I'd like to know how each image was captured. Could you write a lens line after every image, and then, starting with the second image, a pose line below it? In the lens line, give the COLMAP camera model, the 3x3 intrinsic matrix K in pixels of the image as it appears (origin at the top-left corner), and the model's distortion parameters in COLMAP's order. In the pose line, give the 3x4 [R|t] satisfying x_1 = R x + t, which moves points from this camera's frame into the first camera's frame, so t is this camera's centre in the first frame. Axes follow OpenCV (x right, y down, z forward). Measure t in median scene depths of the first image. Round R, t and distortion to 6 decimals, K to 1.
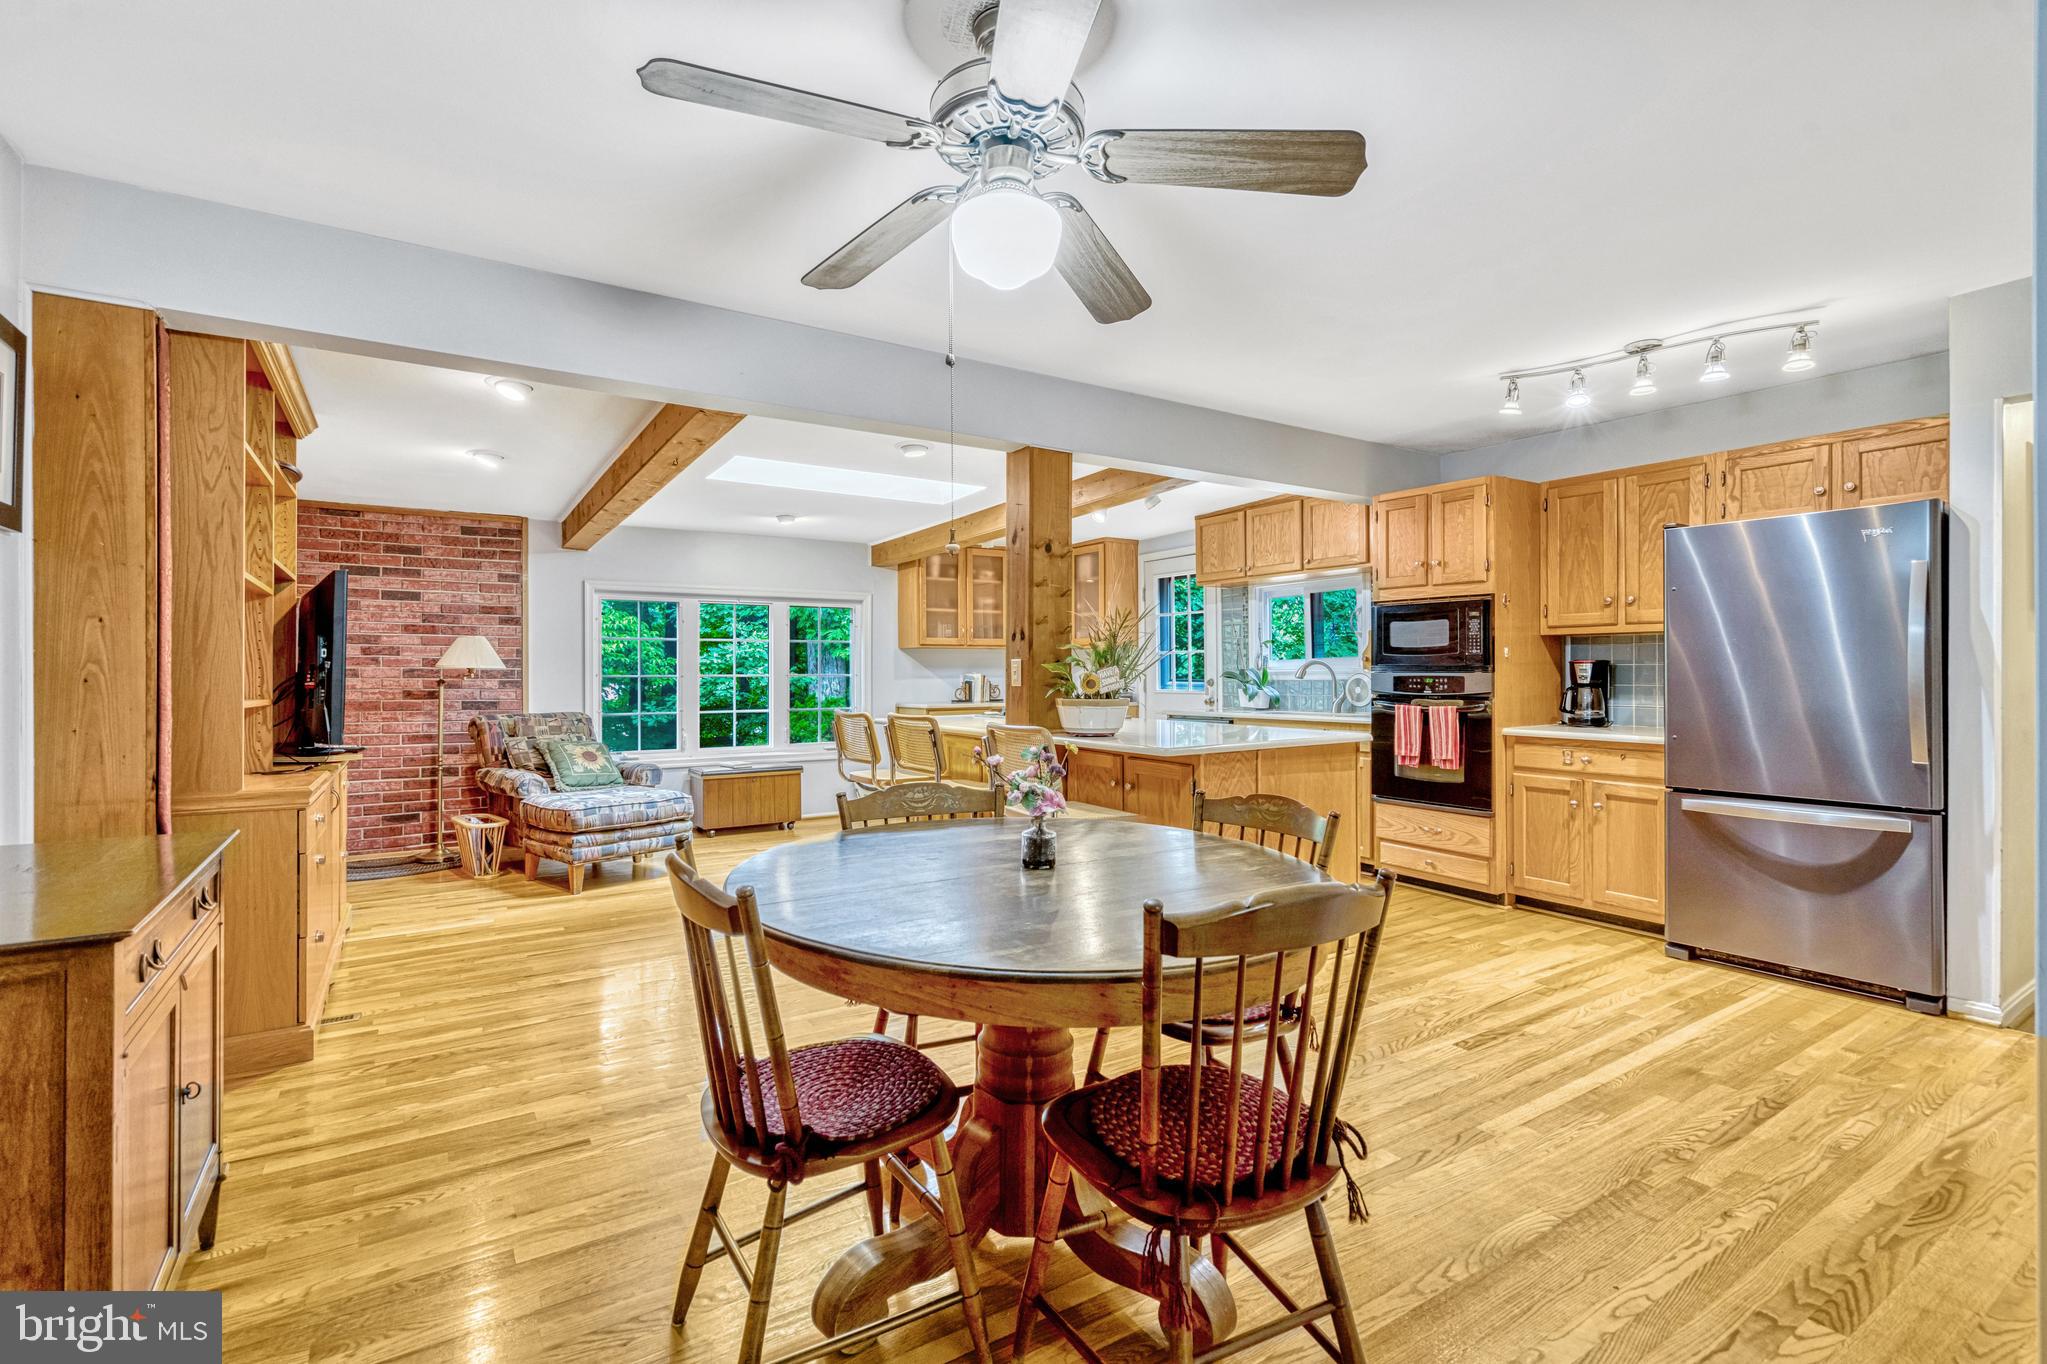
lens RADIAL K [[954.6, 0, 1019.5], [0, 954.6, 673.9], [0, 0, 1]] dist [0.003805, -0.000337]
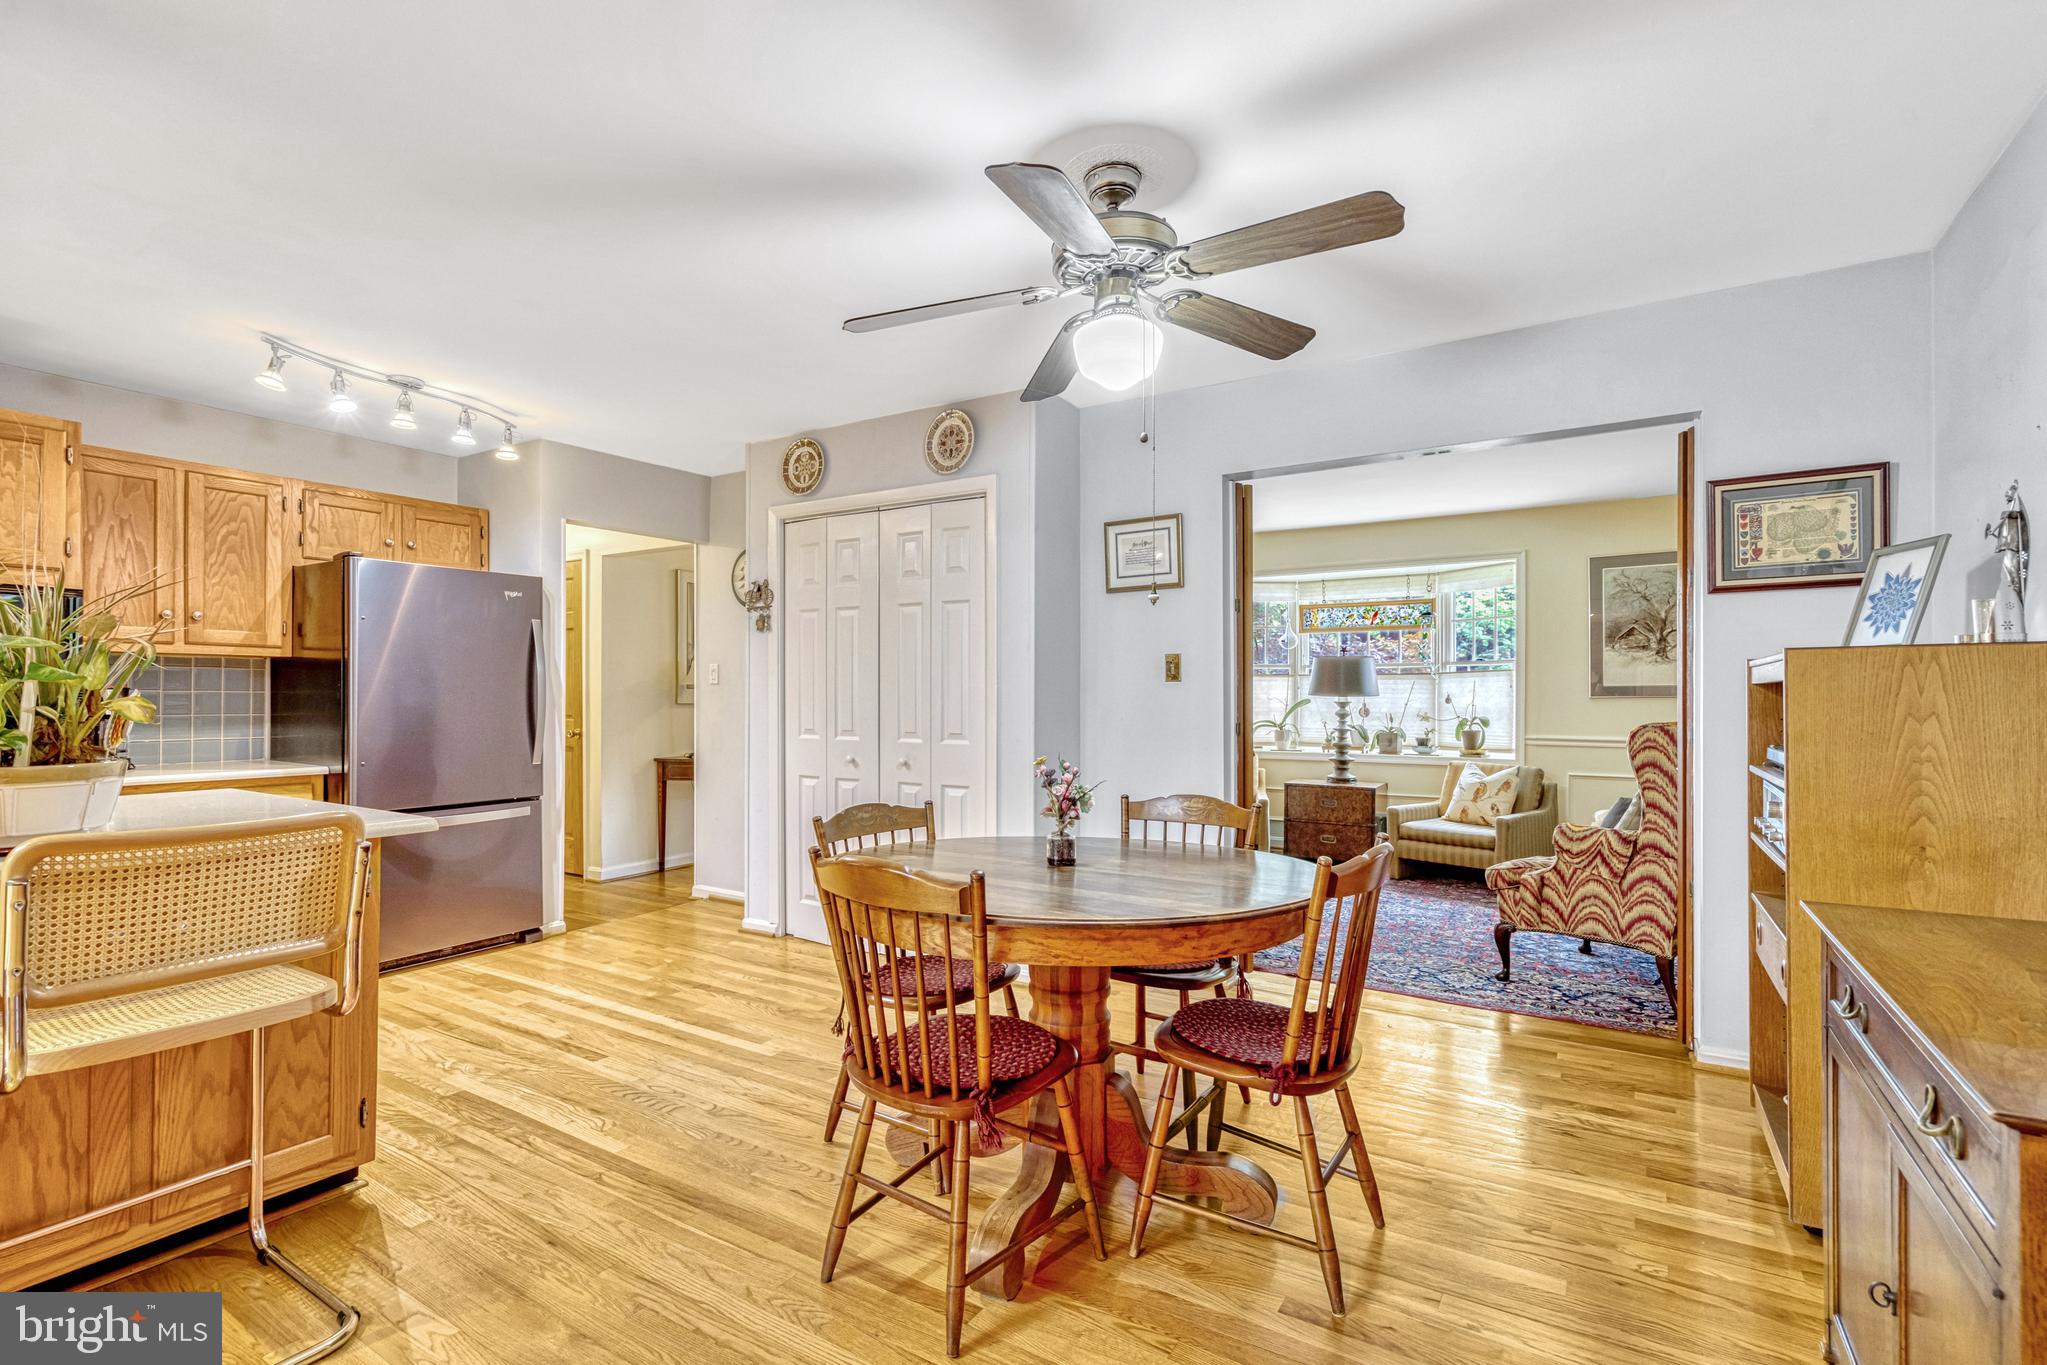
lens RADIAL K [[954.6, 0, 1021.6], [0, 954.6, 696.9], [0, 0, 1]] dist [0.003805, -0.000337]
pose [[-0.422946, 0.000715, 0.906155, -0.433501], [0.004198, 0.999991, 0.001170, -0.002557], [-0.906145, 0.004299, -0.422945, 0.652417]]
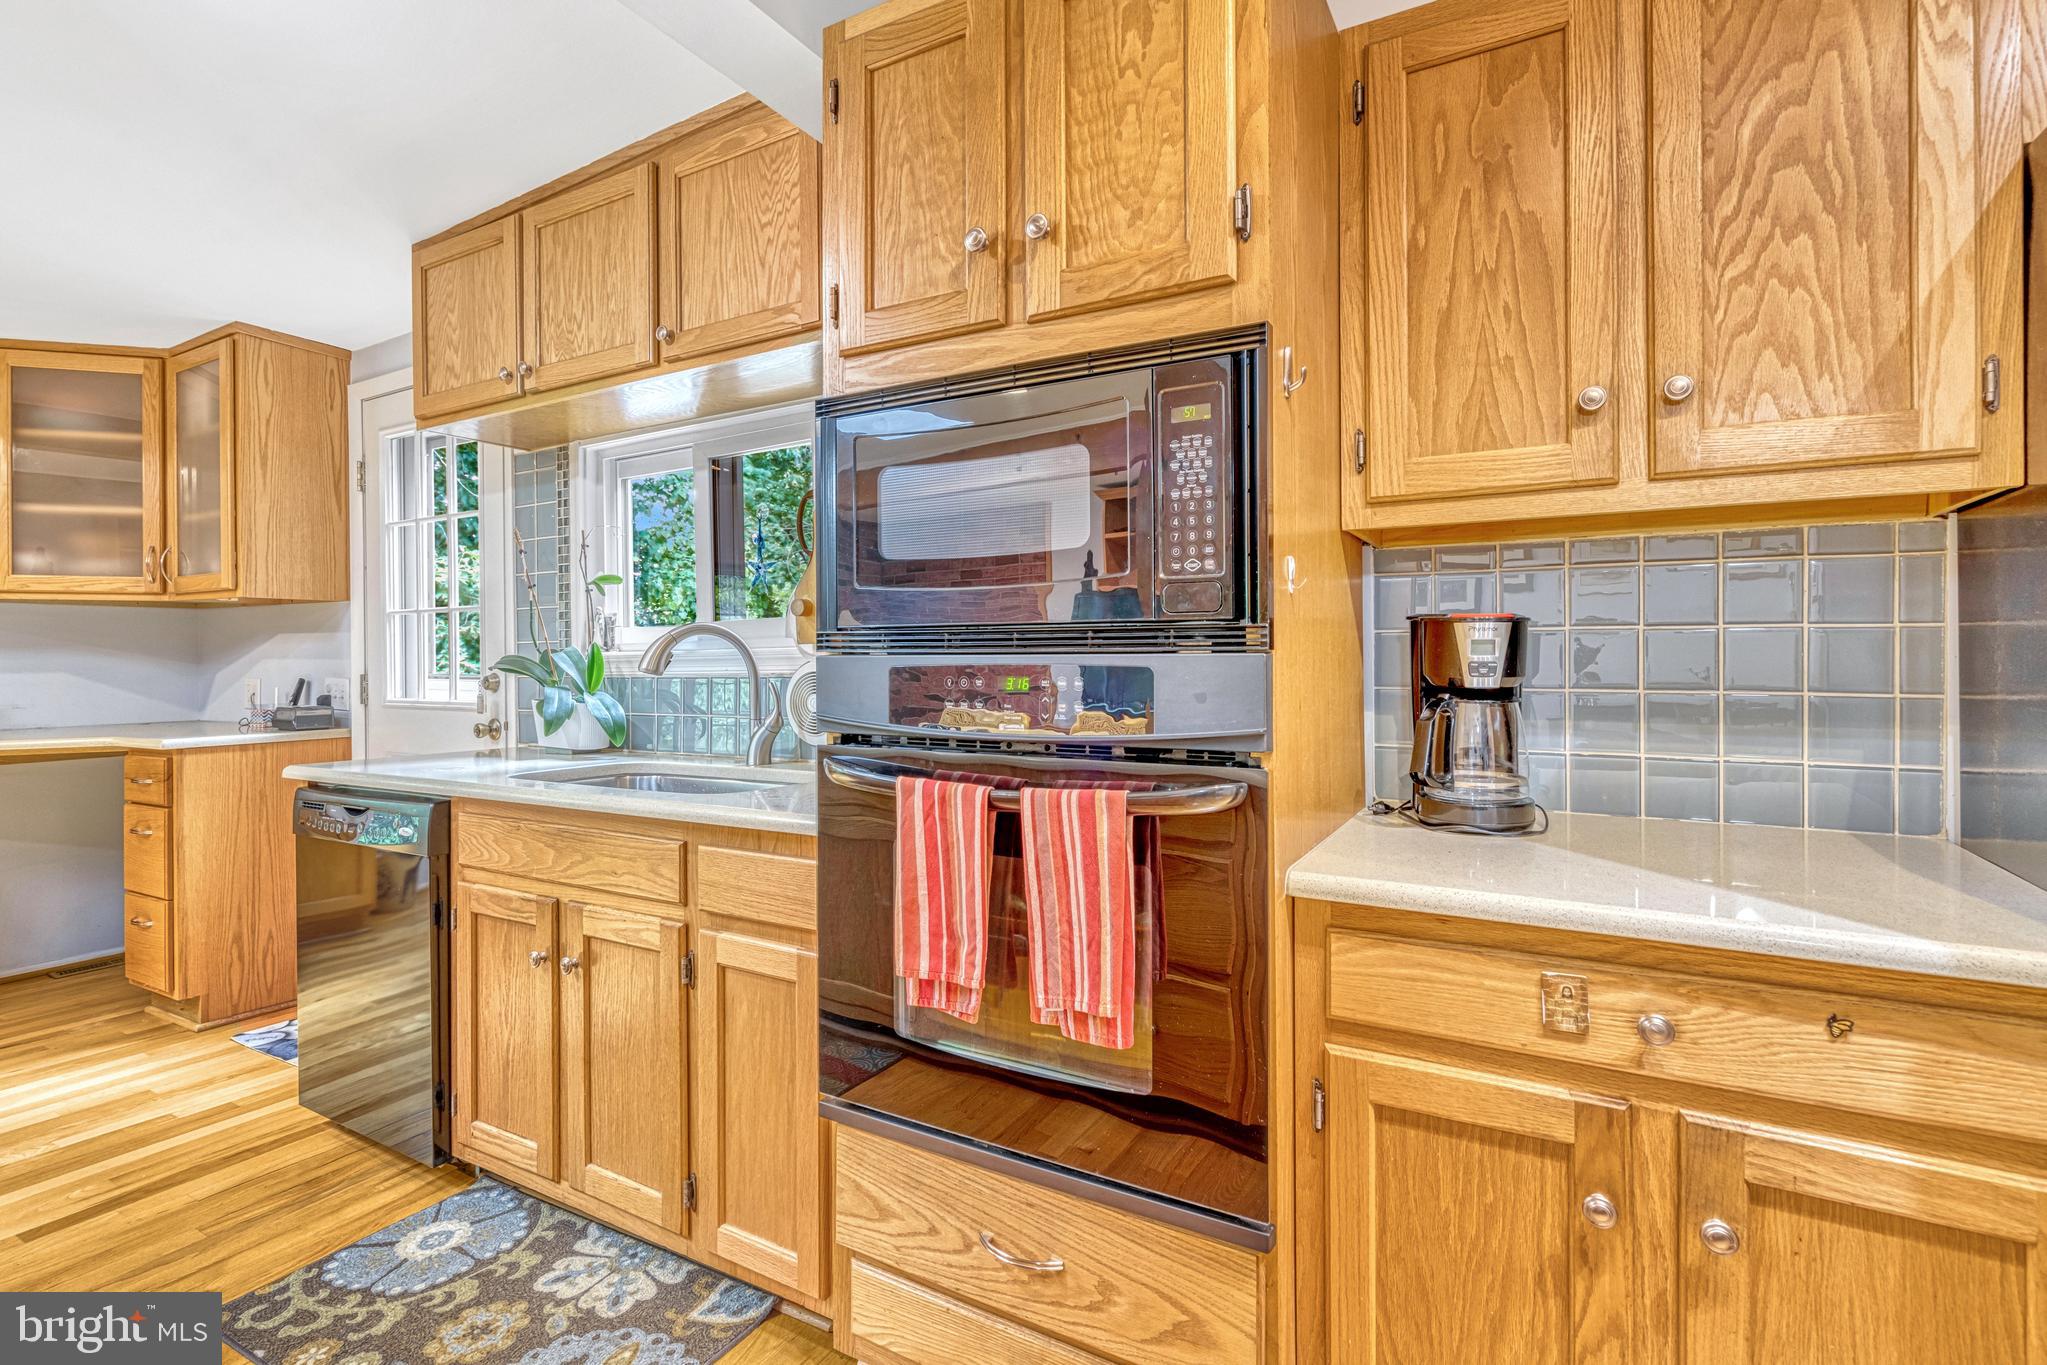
lens RADIAL K [[954.6, 0, 1038.7], [0, 954.6, 641.6], [0, 0, 1]] dist [0.003805, -0.000337]
pose [[0.880850, 0.001819, 0.473393, 0.322402], [0.006193, 0.999863, -0.015364, -0.000924], [-0.473356, 0.016465, 0.880717, 0.796326]]
